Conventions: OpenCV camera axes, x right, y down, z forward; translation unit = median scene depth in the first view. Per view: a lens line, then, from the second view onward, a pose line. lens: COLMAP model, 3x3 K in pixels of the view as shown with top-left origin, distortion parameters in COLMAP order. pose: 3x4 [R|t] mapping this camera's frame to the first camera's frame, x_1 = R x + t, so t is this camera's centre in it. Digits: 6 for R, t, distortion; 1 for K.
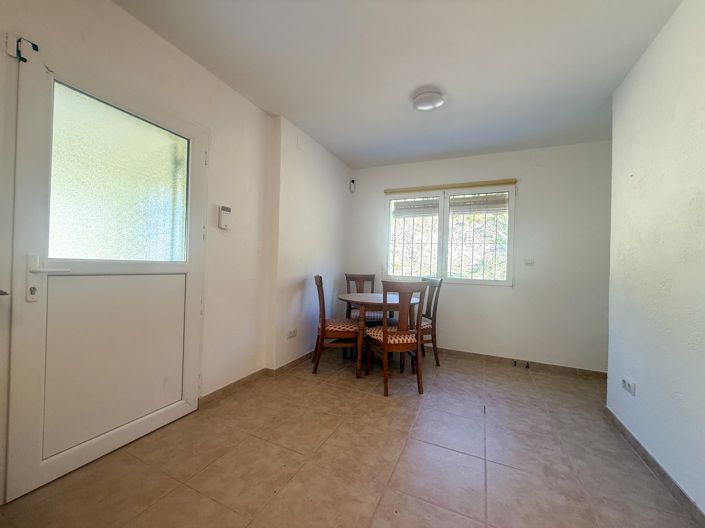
lens RADIAL K [[280.3, 0, 350.5], [0, 280.3, 264.5], [0, 0, 1]] dist [0.000381, -0.000019]
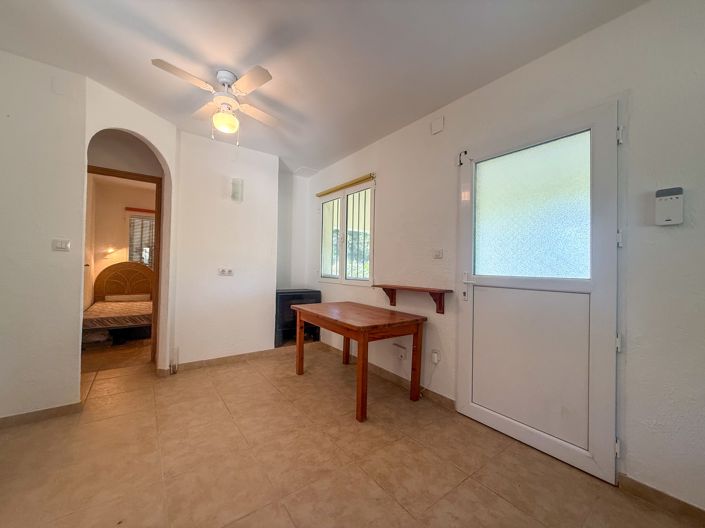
lens RADIAL K [[280.3, 0, 350.5], [0, 280.3, 264.5], [0, 0, 1]] dist [0.000381, -0.000019]
pose [[-0.466320, -0.054637, -0.882927, 0.595700], [-0.036408, 0.998430, -0.042556, 0.011690], [0.883866, 0.012301, -0.467577, 1.016019]]
